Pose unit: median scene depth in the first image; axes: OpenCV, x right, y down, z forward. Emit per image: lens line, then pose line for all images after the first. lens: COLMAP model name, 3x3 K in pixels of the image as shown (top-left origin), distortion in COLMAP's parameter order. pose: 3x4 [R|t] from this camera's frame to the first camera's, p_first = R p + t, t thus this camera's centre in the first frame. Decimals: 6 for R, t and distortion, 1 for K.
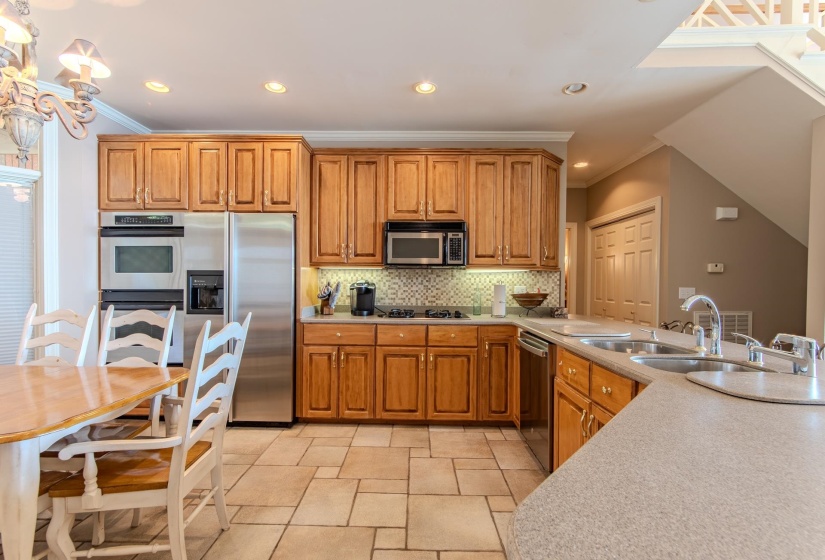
lens RADIAL K [[360.4, 0, 406.7], [0, 360.4, 286.1], [0, 0, 1]] dist [-0.007125, 0.003140]
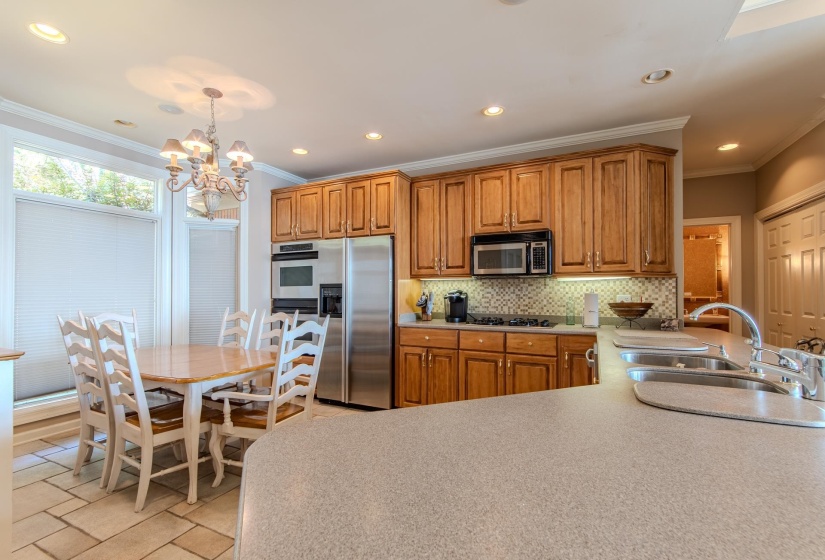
lens RADIAL K [[360.4, 0, 413.0], [0, 360.4, 286.8], [0, 0, 1]] dist [-0.007125, 0.003140]
pose [[0.910108, -0.014352, -0.414122, 0.243707], [0.003865, 0.999651, -0.026149, 0.002799], [0.414353, 0.022197, 0.909846, -0.061827]]
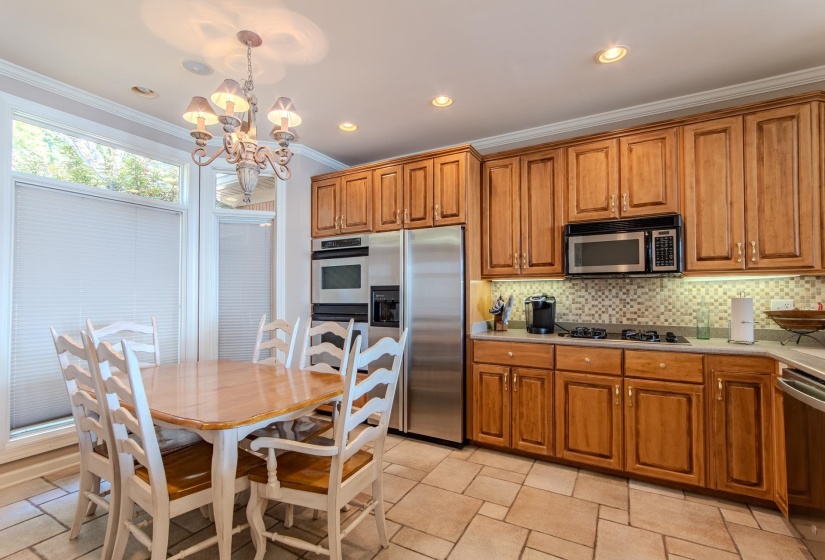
lens RADIAL K [[365.8, 0, 414.7], [0, 365.8, 287.1], [0, 0, 1]] dist [-0.008708, 0.005140]
pose [[0.883335, -0.018712, -0.468369, 0.029864], [0.002871, 0.999400, -0.034513, -0.001485], [0.468734, 0.029142, 0.882859, 0.075695]]
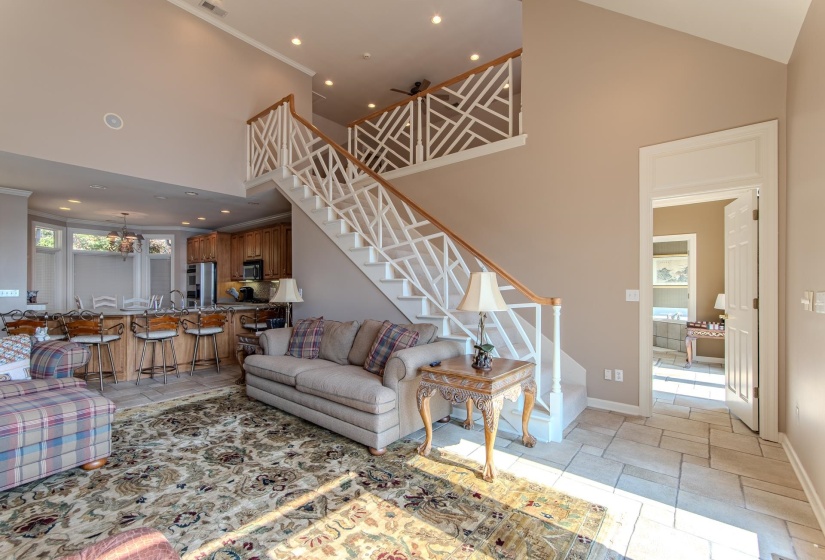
lens RADIAL K [[360.4, 0, 413.6], [0, 360.4, 283.8], [0, 0, 1]] dist [-0.007125, 0.003140]
pose [[0.790224, -0.015610, -0.612619, 2.415642], [-0.004261, 0.999511, -0.030965, 0.034857], [0.612803, 0.027079, 0.789772, -0.179500]]
